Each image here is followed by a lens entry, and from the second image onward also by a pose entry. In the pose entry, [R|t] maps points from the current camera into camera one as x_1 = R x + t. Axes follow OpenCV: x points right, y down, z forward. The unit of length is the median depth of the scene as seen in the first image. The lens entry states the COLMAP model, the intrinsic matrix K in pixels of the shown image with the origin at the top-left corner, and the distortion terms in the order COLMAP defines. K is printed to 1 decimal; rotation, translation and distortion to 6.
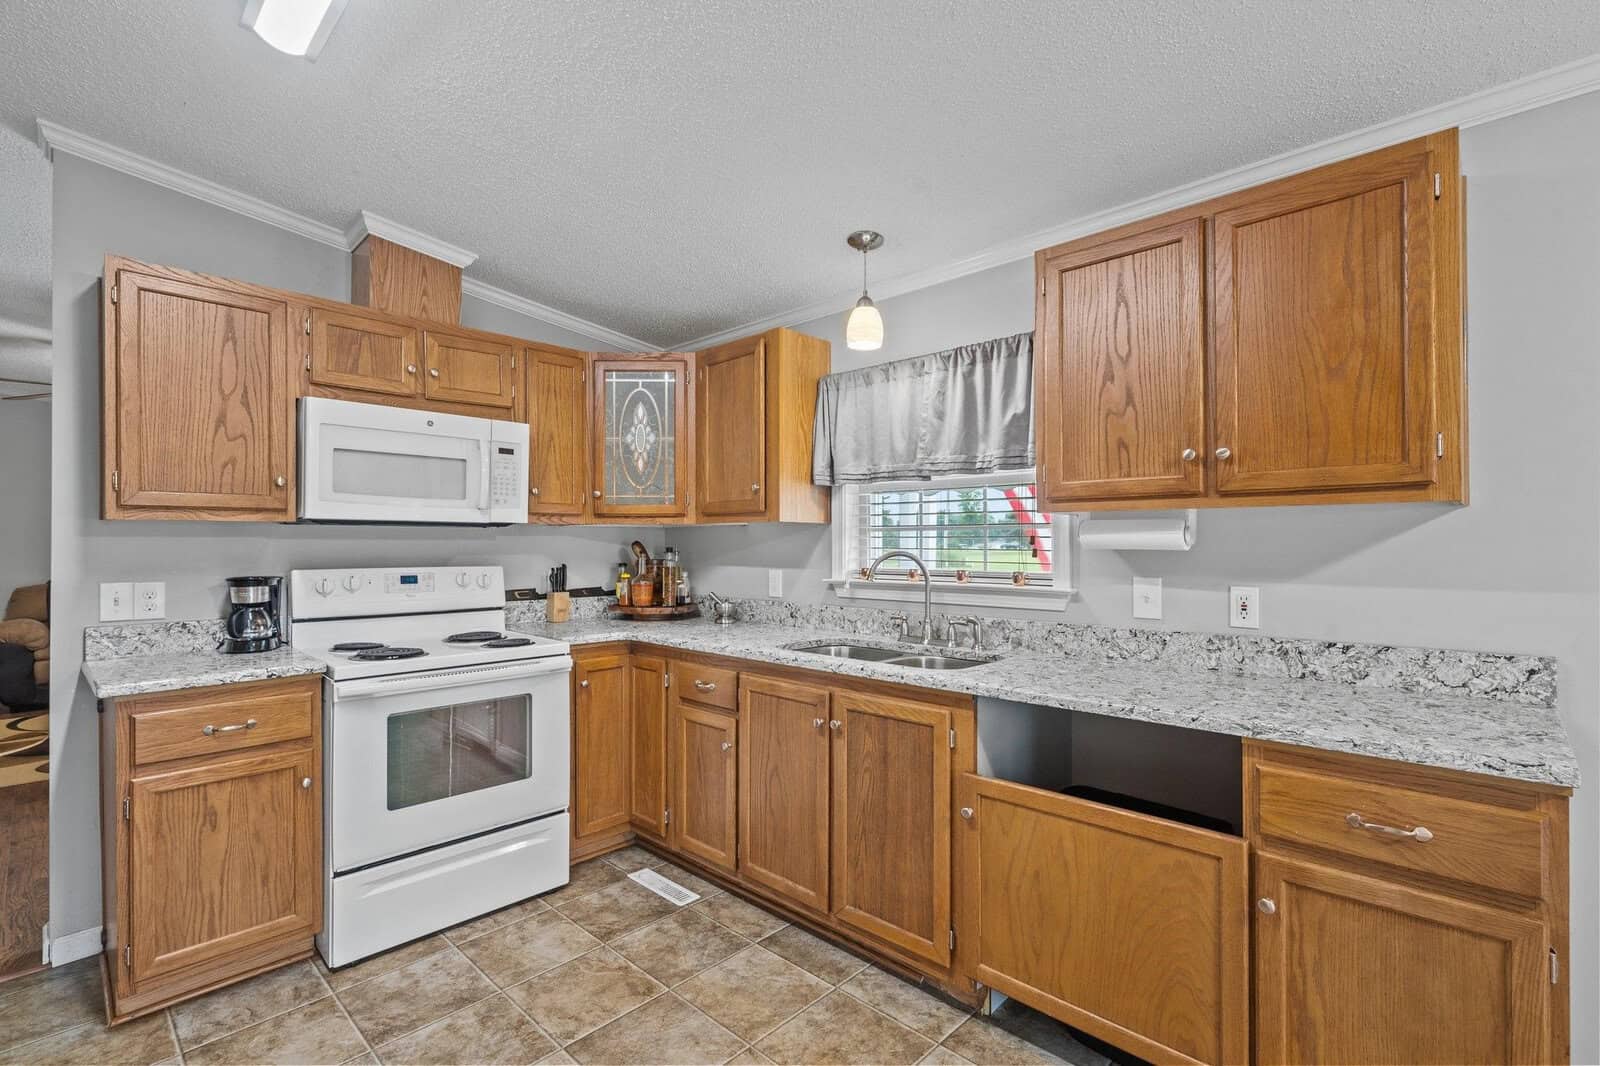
lens RADIAL K [[726.0, 0, 800.9], [0, 726.0, 540.6], [0, 0, 1]] dist [-0.003190, 0.001849]
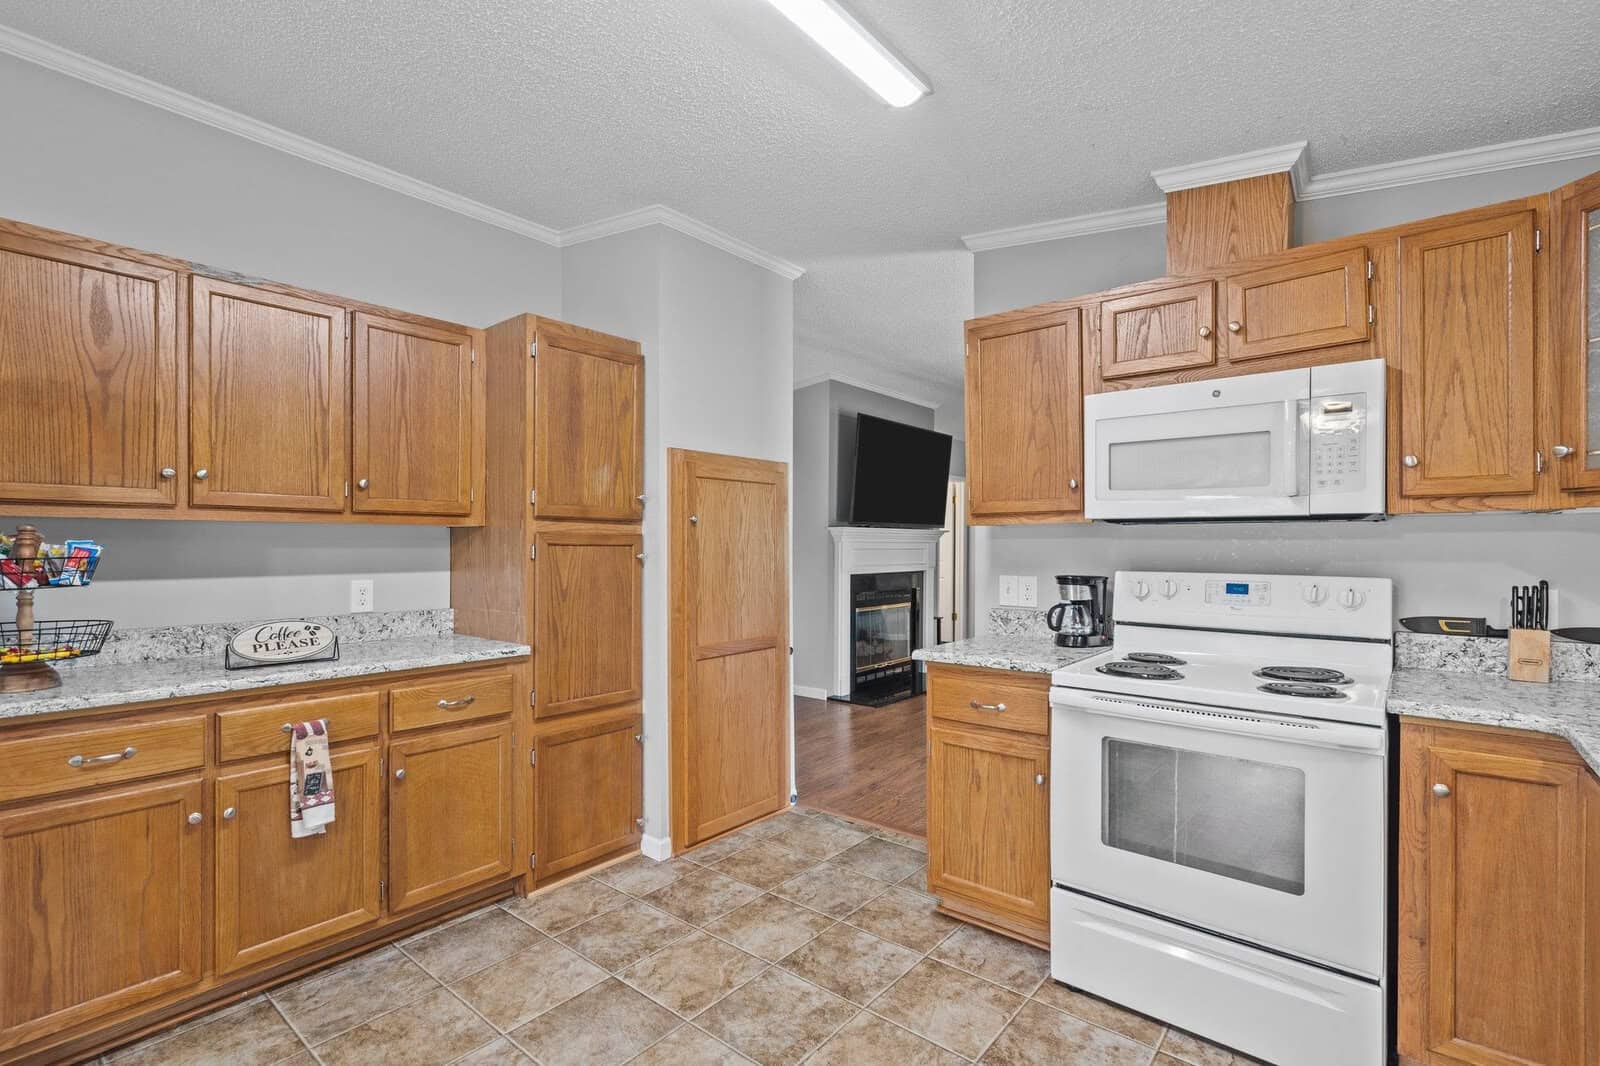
lens RADIAL K [[726.0, 0, 802.5], [0, 726.0, 547.2], [0, 0, 1]] dist [-0.003190, 0.001849]
pose [[0.068432, 0.002922, -0.997651, 0.266253], [0.002770, 0.999991, 0.003119, 0.003615], [0.997652, -0.002977, 0.068424, 0.515480]]
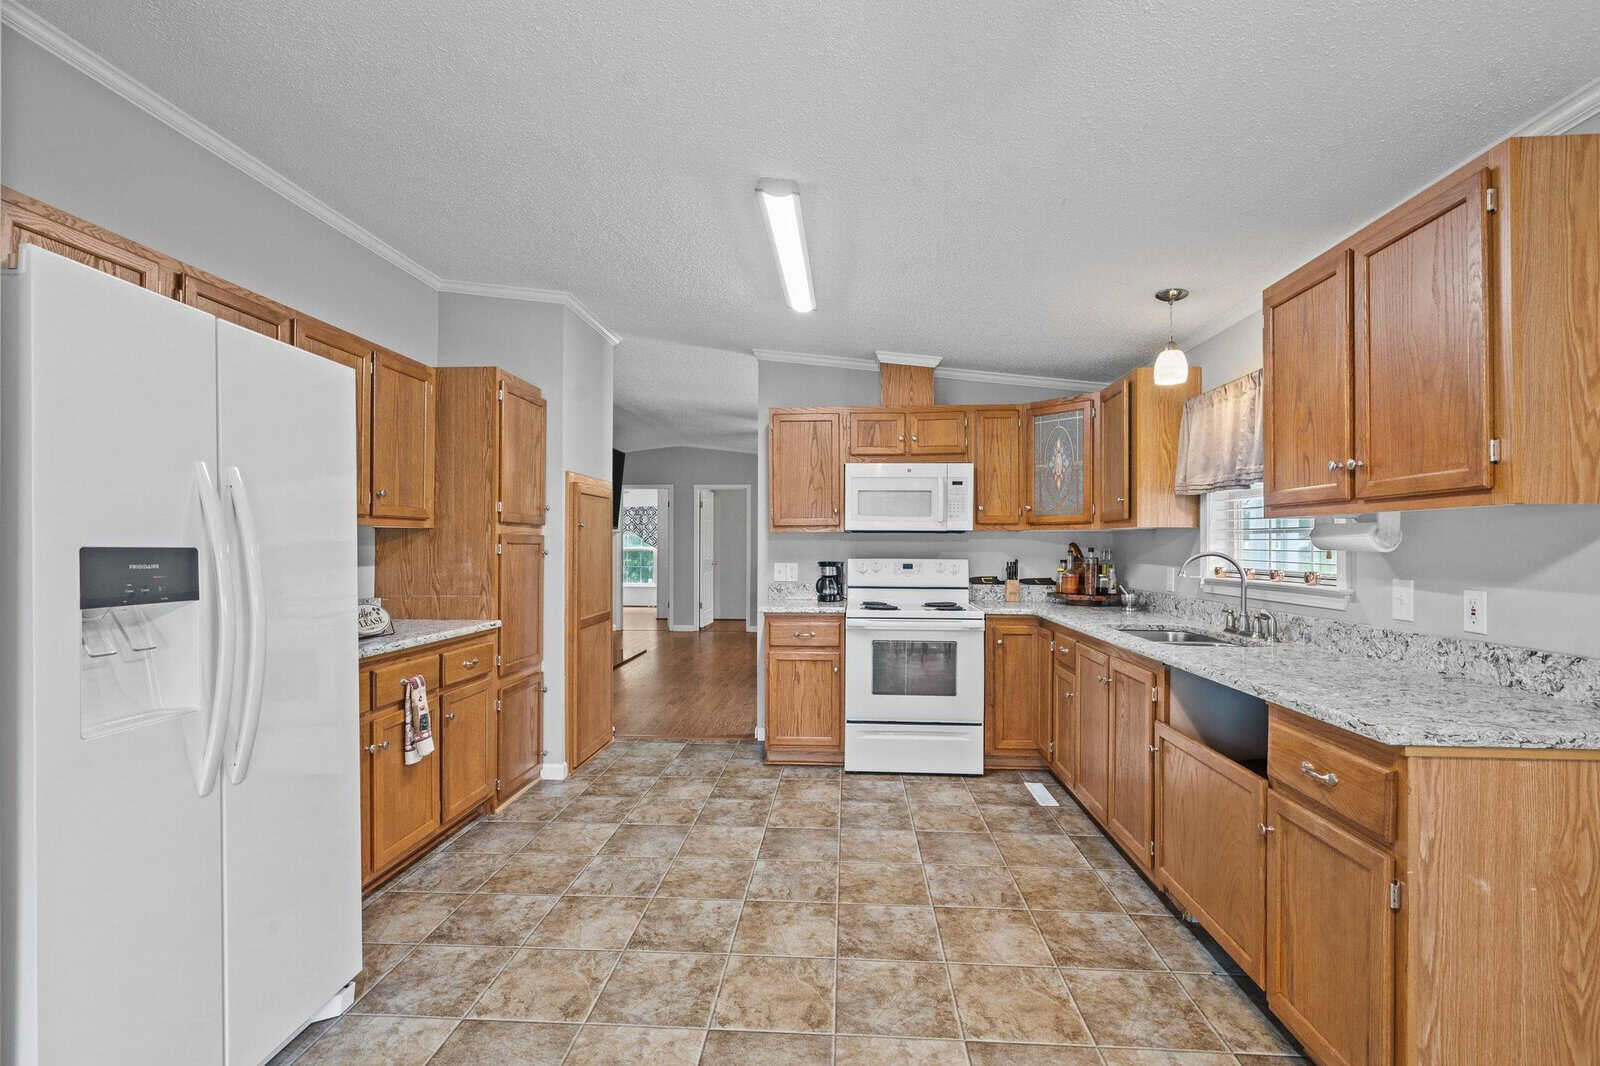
lens RADIAL K [[726.0, 0, 800.7], [0, 726.0, 541.9], [0, 0, 1]] dist [-0.003190, 0.001849]
pose [[0.640463, 0.000342, -0.767989, 0.619519], [-0.000627, 1.000000, -0.000078, -0.000460], [0.767988, 0.000532, 0.640463, -0.248719]]
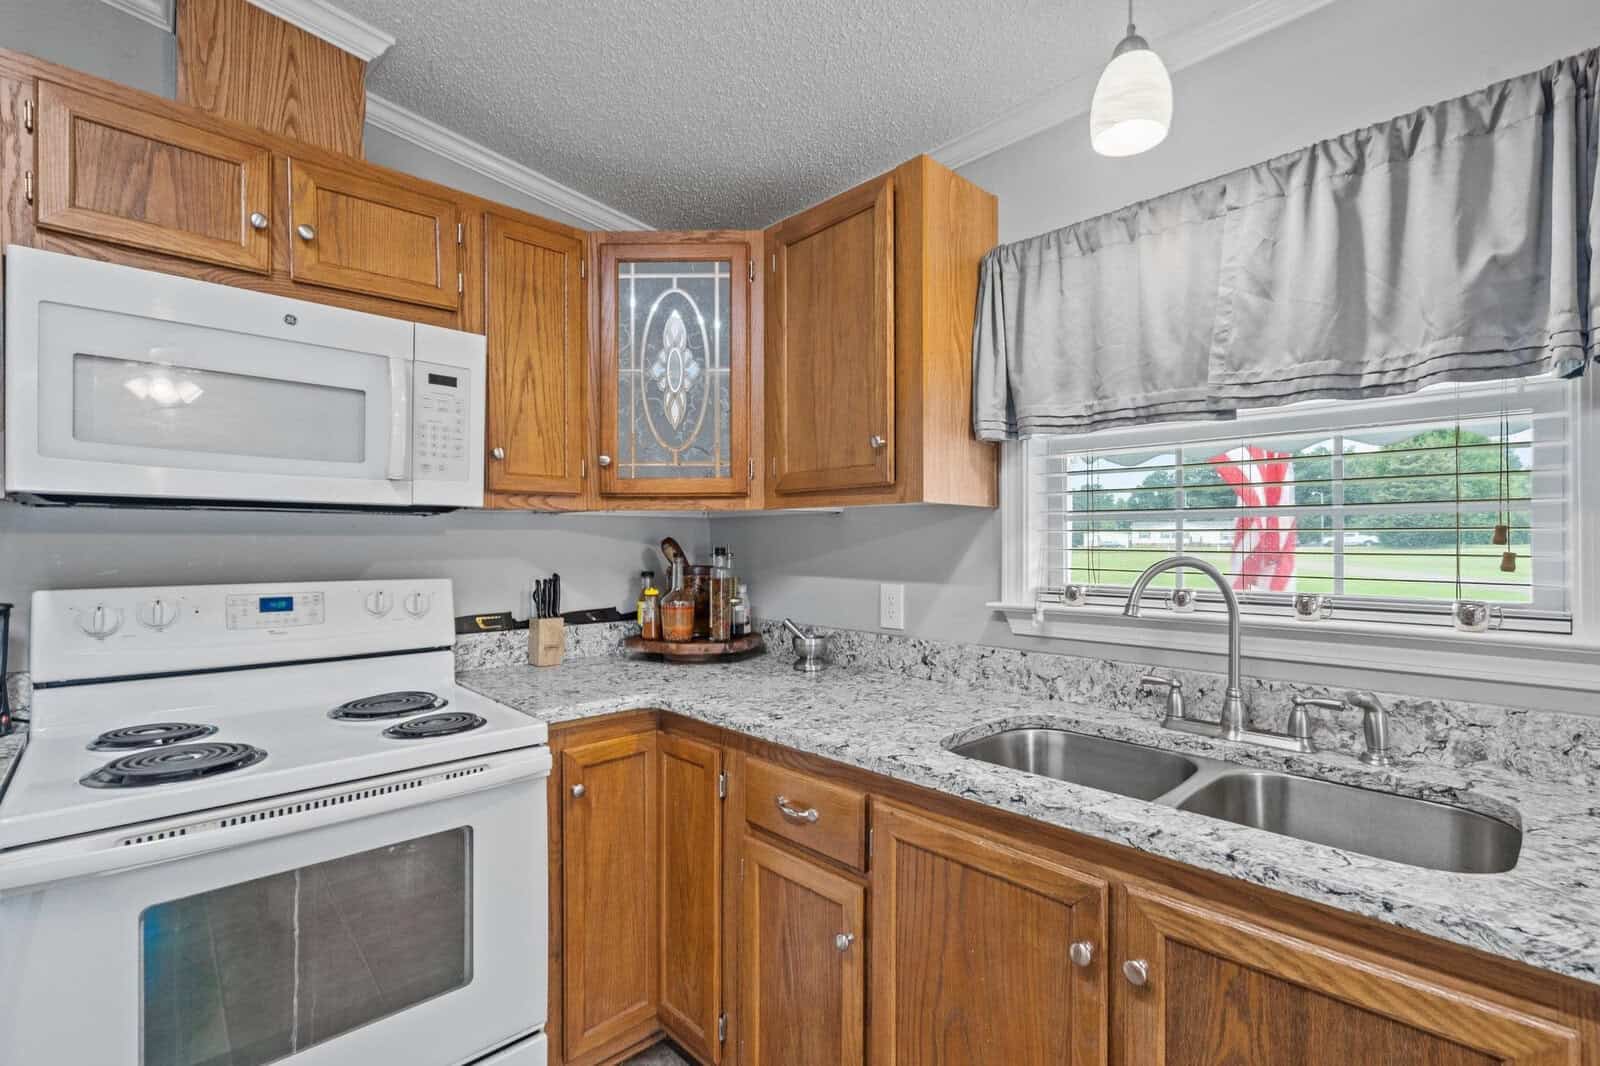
lens RADIAL K [[726.0, 0, 802.9], [0, 726.0, 539.4], [0, 0, 1]] dist [-0.003190, 0.001849]
pose [[0.999207, -0.000320, -0.039812, -0.112813], [0.000393, 0.999998, 0.001837, 0.001523], [0.039812, -0.001851, 0.999205, 0.497864]]
